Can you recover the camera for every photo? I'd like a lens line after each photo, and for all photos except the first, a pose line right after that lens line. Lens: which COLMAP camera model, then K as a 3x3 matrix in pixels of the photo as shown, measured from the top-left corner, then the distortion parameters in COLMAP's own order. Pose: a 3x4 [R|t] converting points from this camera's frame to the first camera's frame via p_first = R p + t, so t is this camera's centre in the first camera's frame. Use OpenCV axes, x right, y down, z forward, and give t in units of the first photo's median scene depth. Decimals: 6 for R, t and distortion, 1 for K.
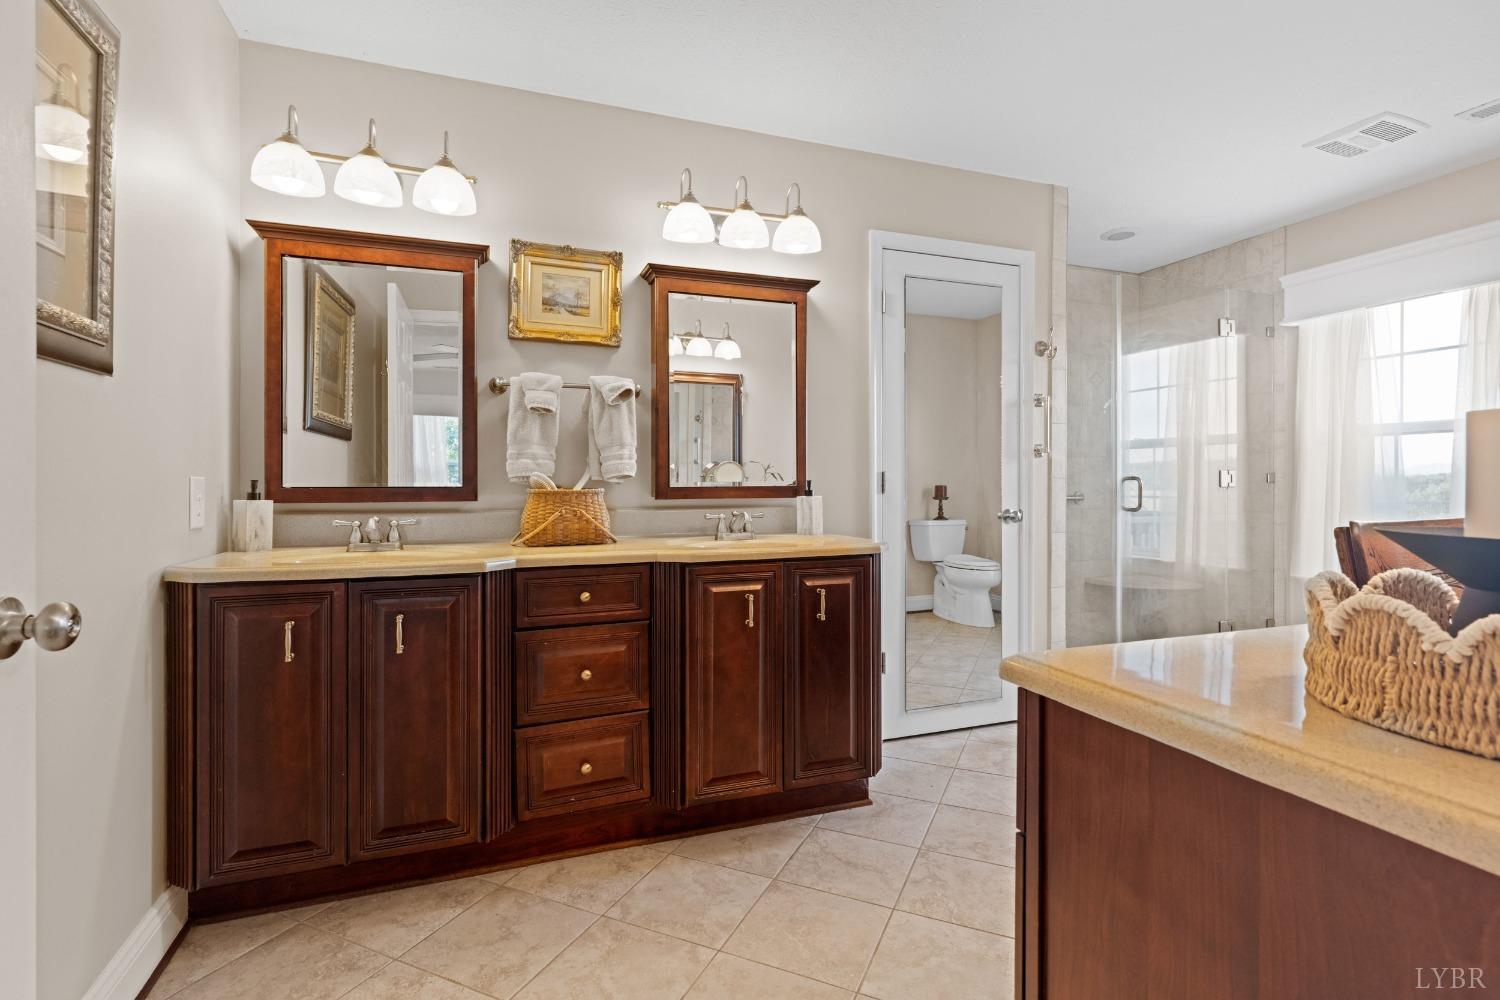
lens RADIAL K [[724.9, 0, 751.5], [0, 724.9, 489.5], [0, 0, 1]] dist [-0.000139, 0.001261]
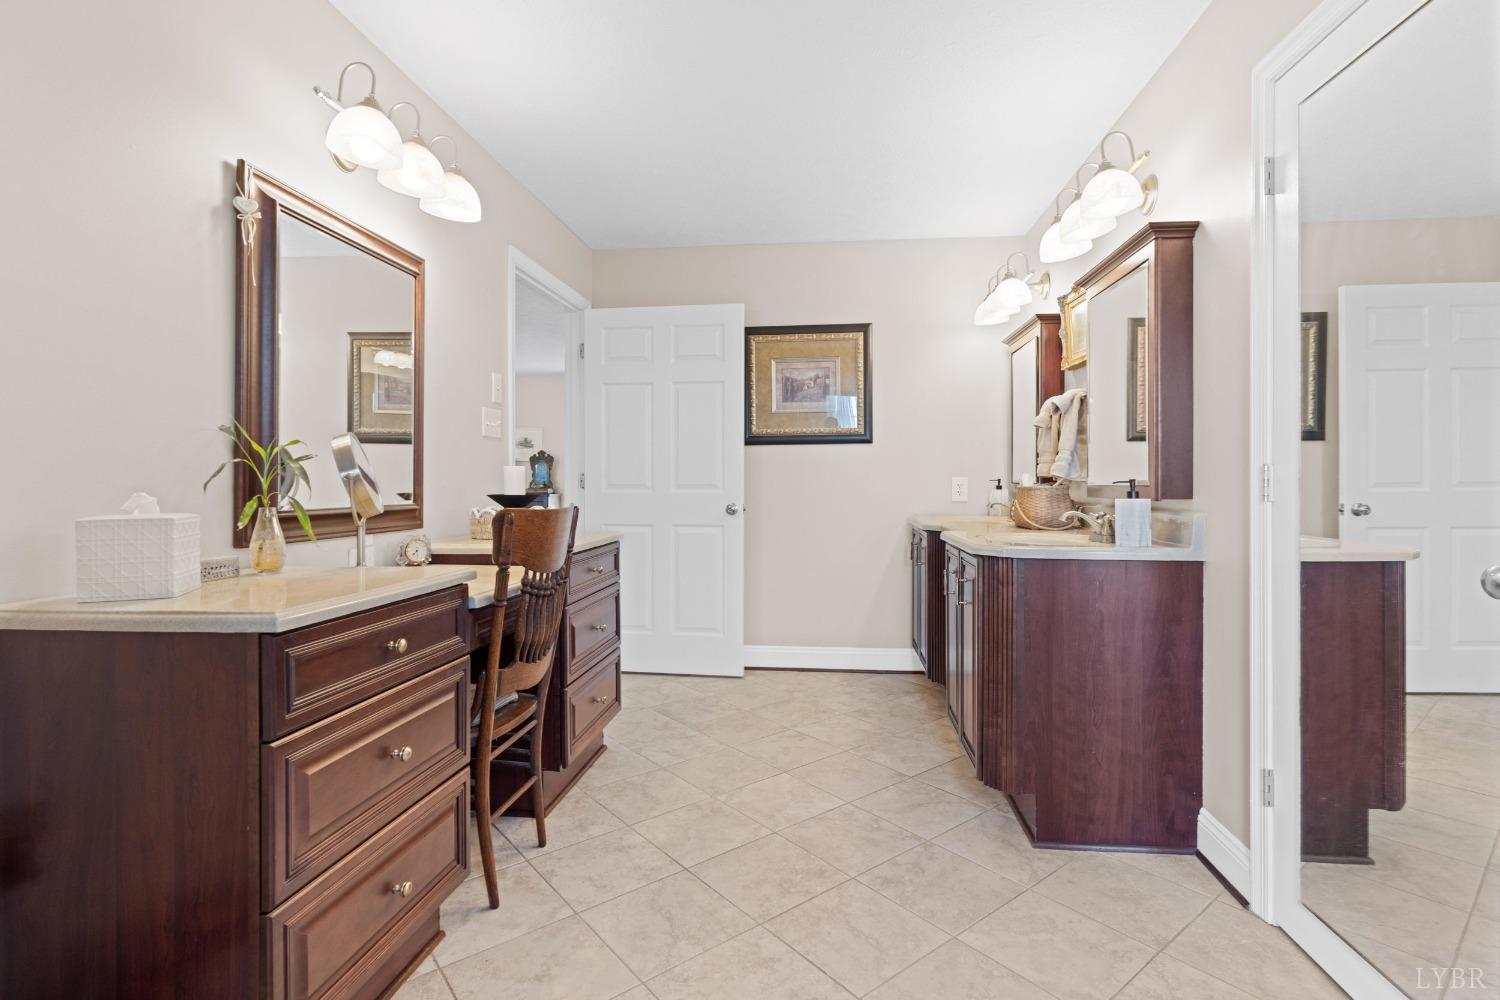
lens RADIAL K [[724.9, 0, 751.0], [0, 724.9, 490.9], [0, 0, 1]] dist [-0.000139, 0.001261]
pose [[-0.469491, 0.008318, -0.882898, 1.336546], [-0.004763, 0.999917, 0.011954, -0.007991], [0.882924, 0.009818, -0.469412, 1.345398]]
